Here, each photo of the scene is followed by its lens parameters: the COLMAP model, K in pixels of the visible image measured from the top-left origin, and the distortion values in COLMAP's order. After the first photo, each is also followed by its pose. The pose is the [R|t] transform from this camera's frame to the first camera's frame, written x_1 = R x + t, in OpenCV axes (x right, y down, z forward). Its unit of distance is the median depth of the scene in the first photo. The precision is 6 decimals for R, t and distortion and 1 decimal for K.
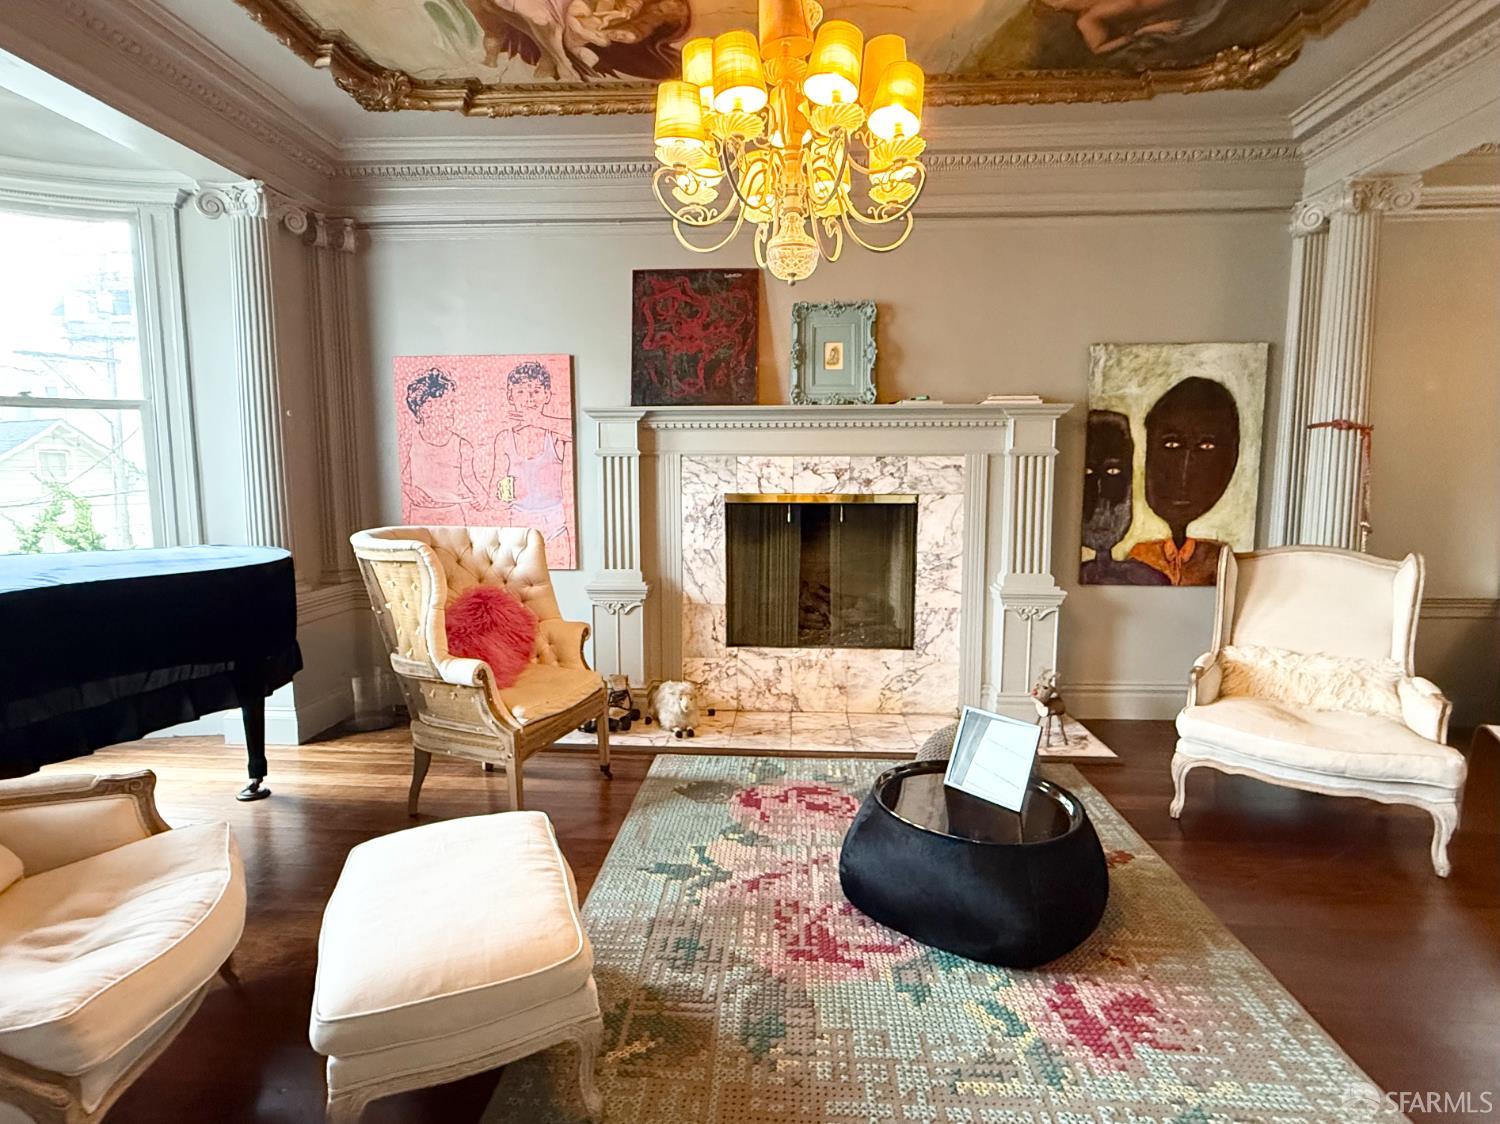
lens RADIAL K [[765.2, 0, 751.5], [0, 765.2, 562.9], [0, 0, 1]] dist [0.004520, -0.000100]
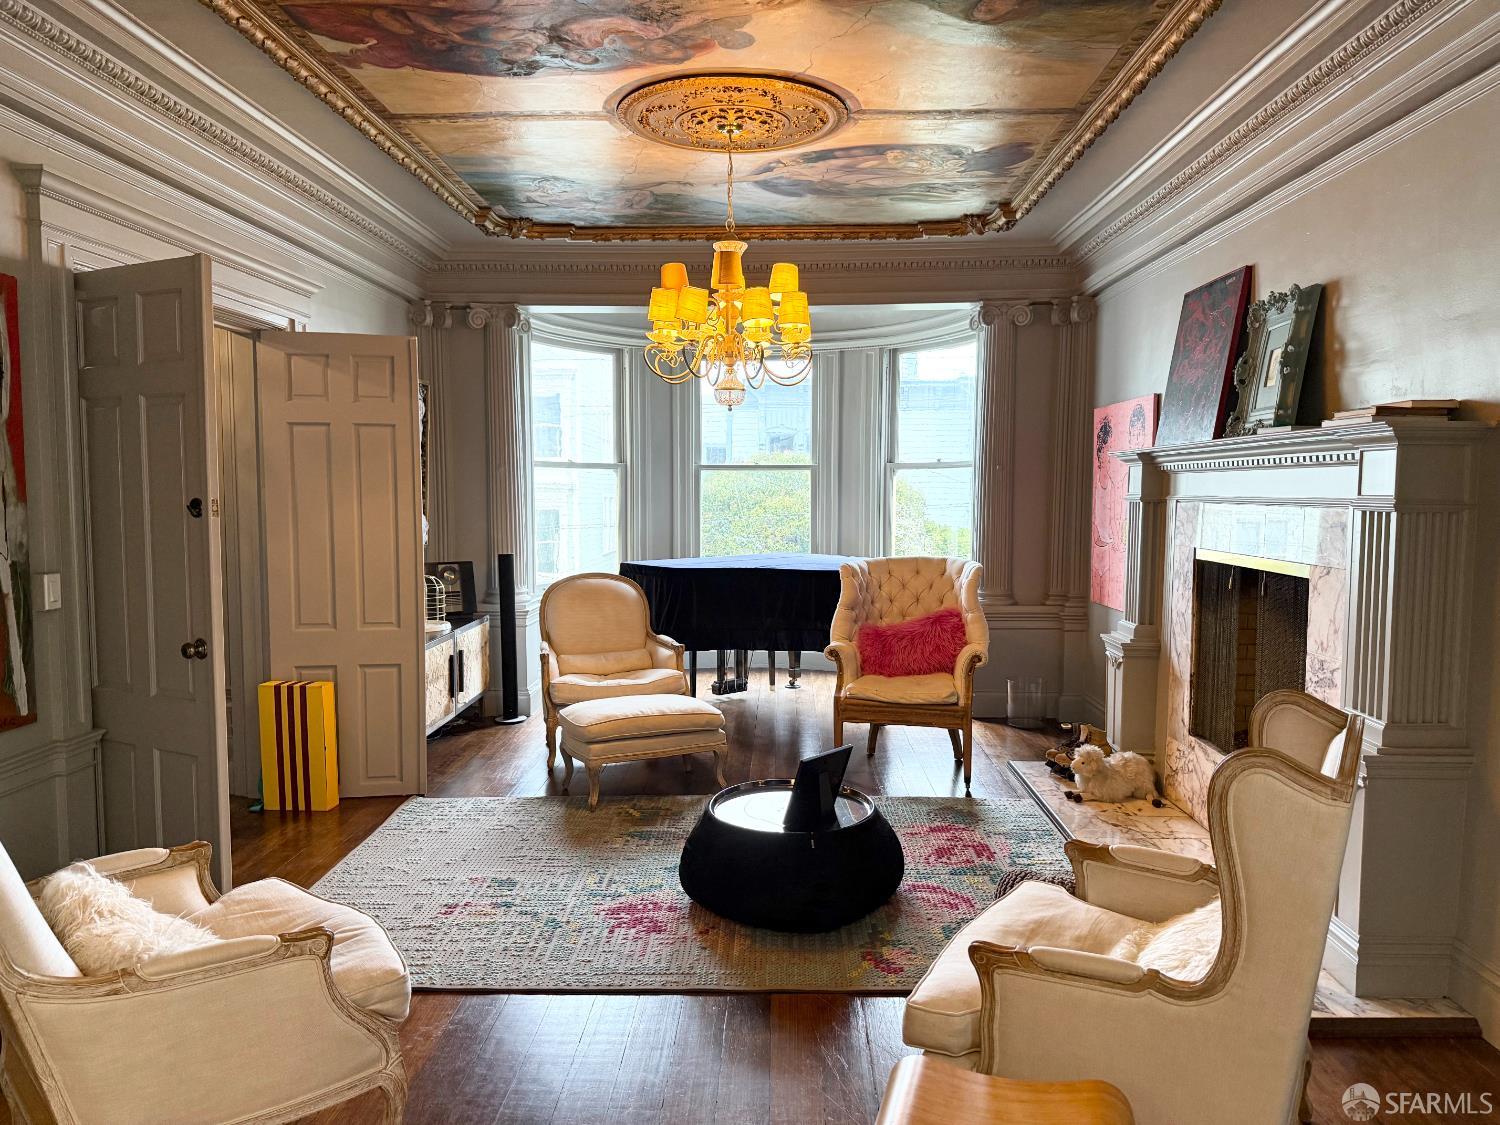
lens RADIAL K [[1048.0, 0, 751.4], [0, 1048.0, 559.7], [0, 0, 1]] dist [0.006878, 0.001920]
pose [[0.031040, 0.069813, -0.997077, 1.400170], [-0.119169, 0.990701, 0.065656, -0.122465], [0.992389, 0.116783, 0.039071, 0.627719]]
